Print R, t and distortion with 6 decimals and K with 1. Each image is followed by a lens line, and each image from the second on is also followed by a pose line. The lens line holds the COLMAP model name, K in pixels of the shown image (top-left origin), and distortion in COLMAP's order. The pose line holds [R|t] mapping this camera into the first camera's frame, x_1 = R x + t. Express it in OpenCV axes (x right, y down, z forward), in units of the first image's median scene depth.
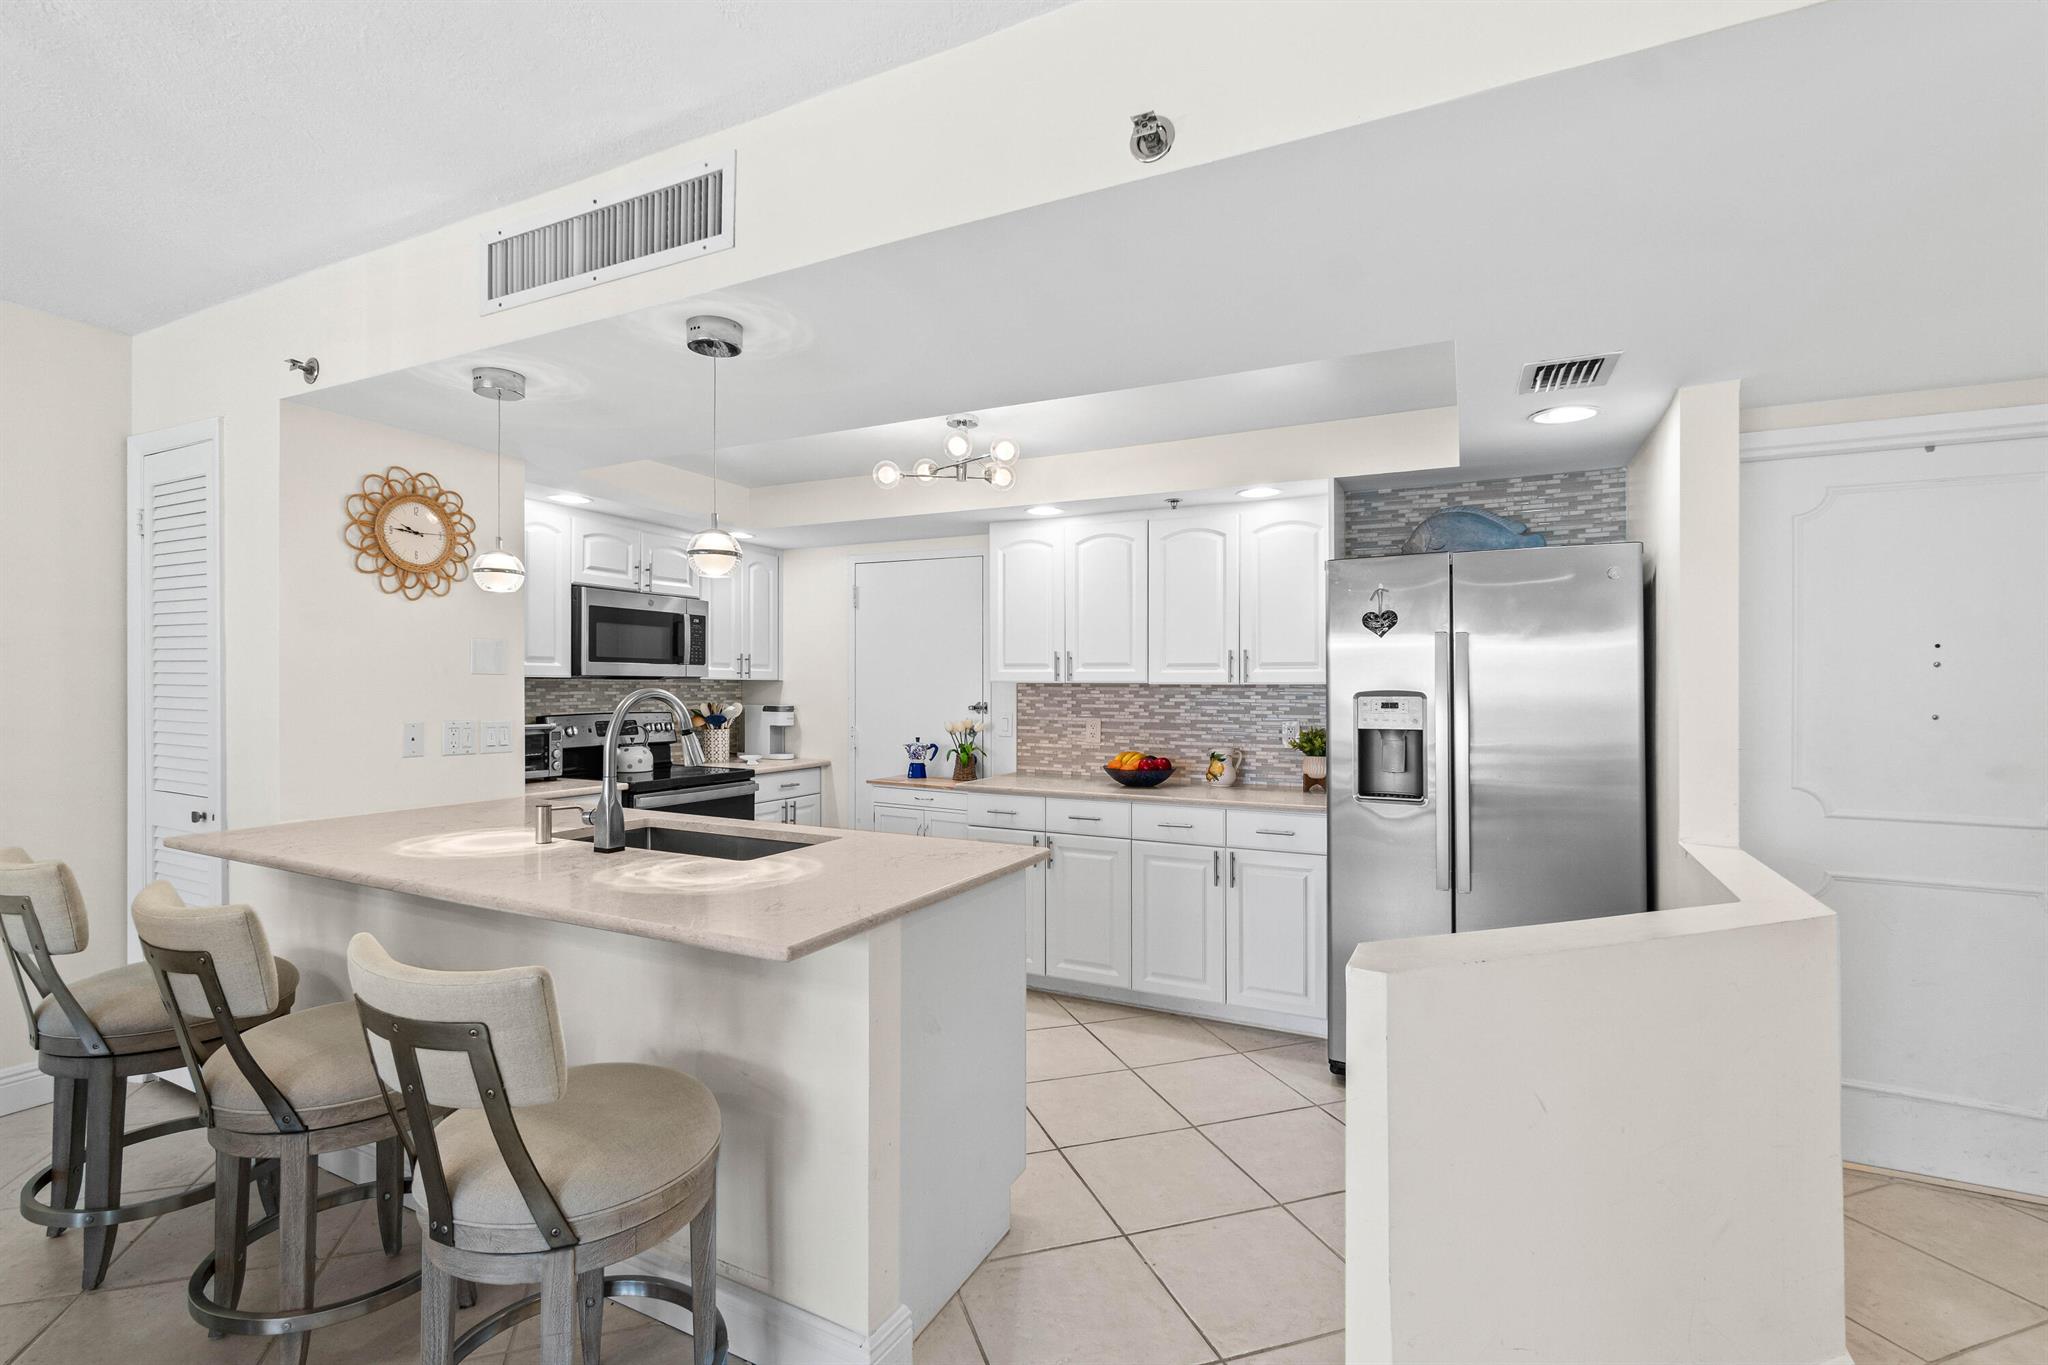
lens RADIAL K [[907.0, 0, 1014.3], [0, 907.0, 679.8], [0, 0, 1]] dist [-0.001132, -0.000100]
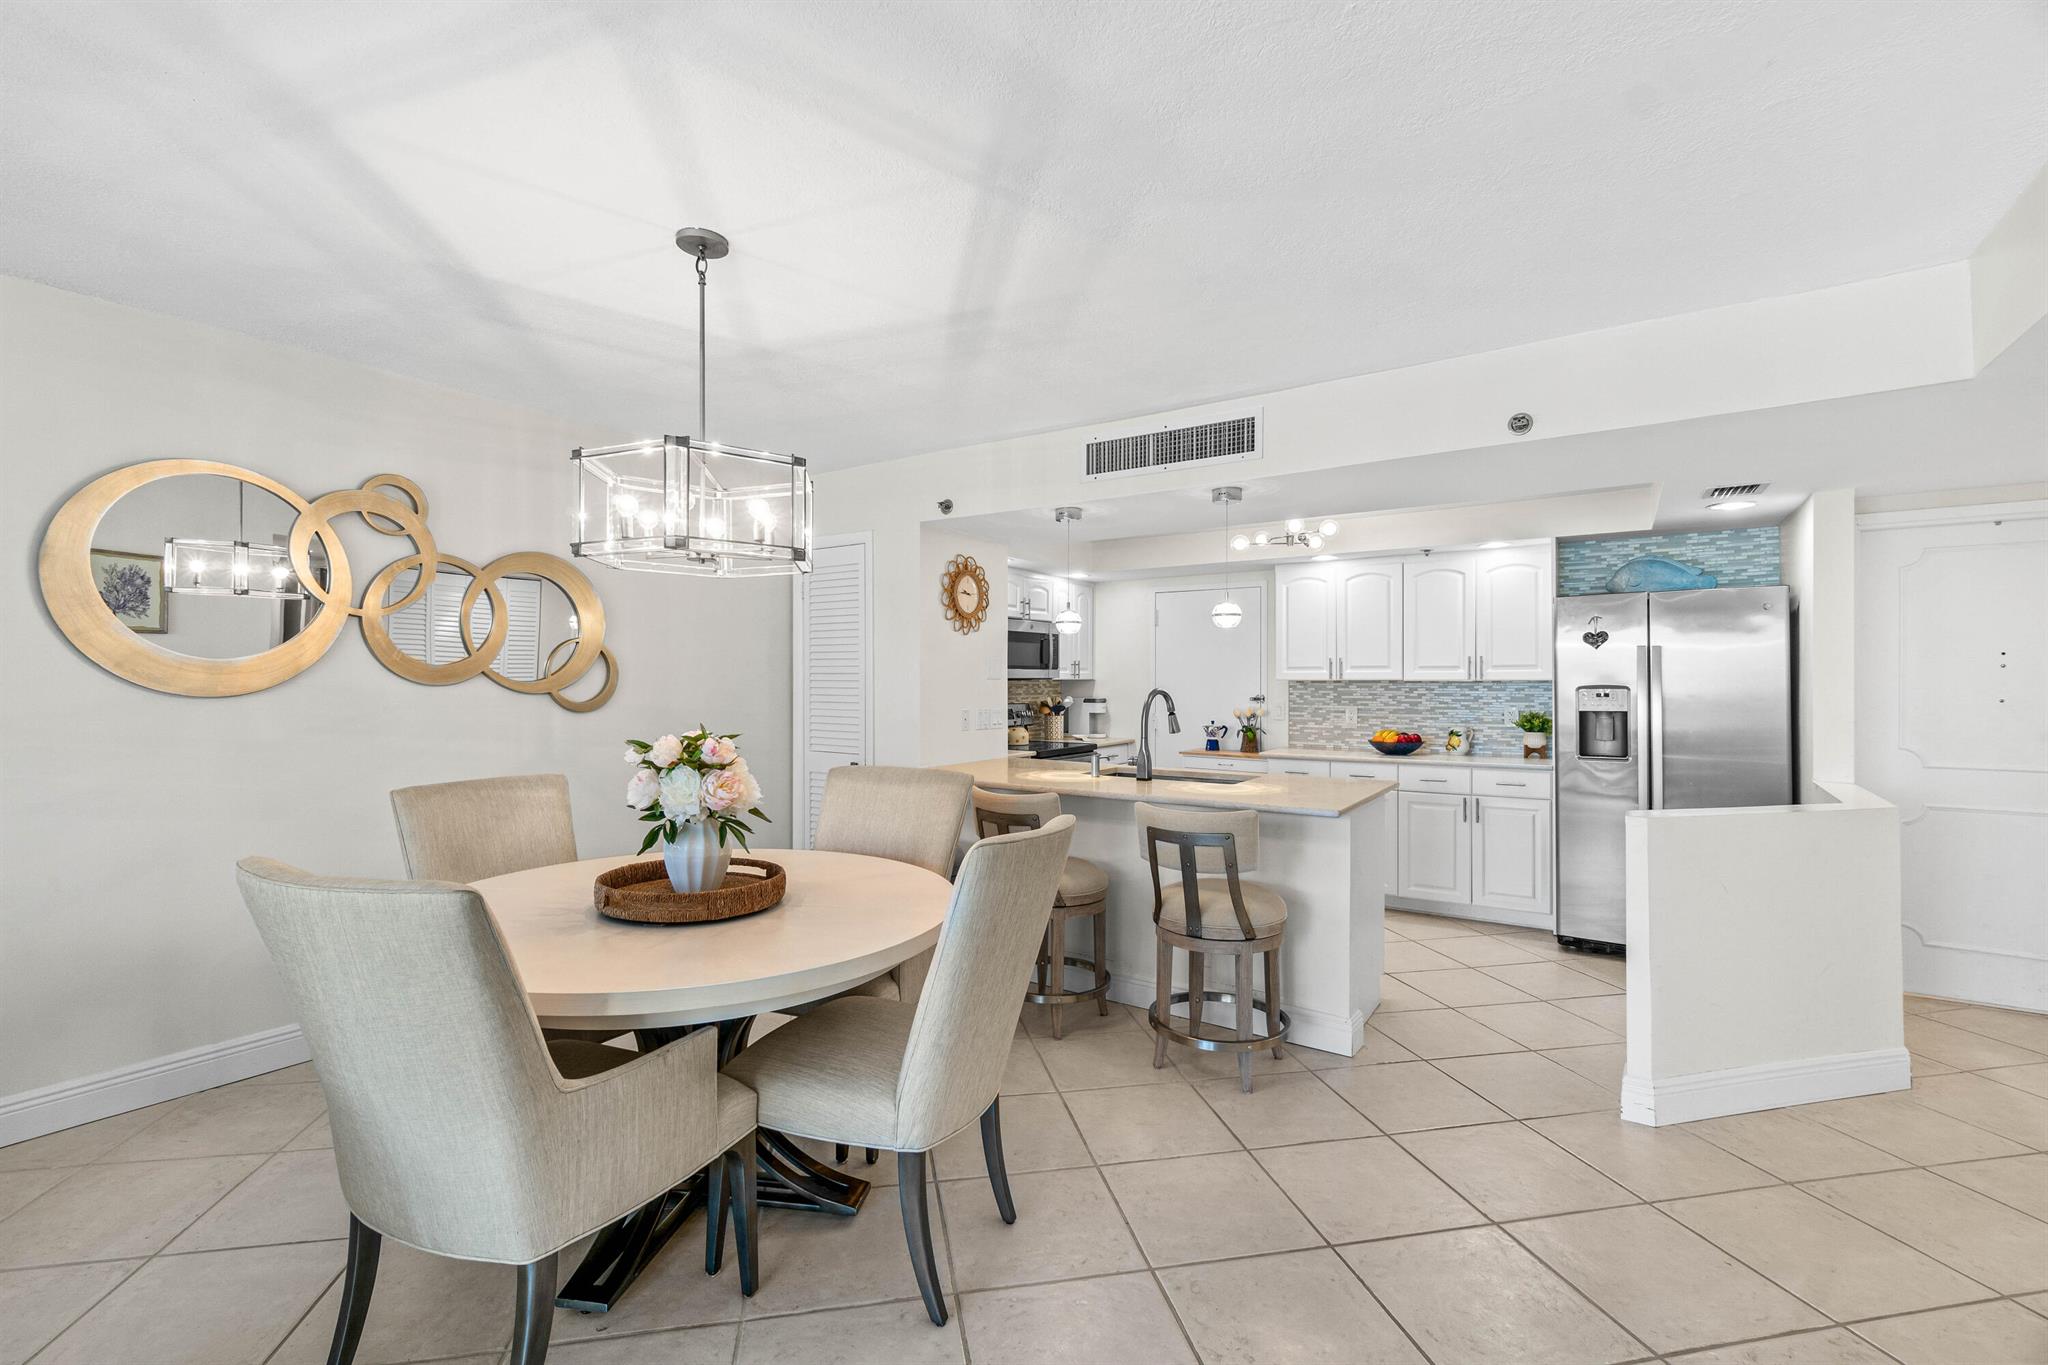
lens RADIAL K [[881.5, 0, 1024.0], [0, 881.5, 682.5], [0, 0, 1]] dist [-0.000378, 0.000268]
pose [[0.992289, -0.008349, -0.123664, -0.276696], [0.009709, 0.999899, 0.010404, -0.013342], [0.123565, -0.011524, 0.992270, -0.435939]]
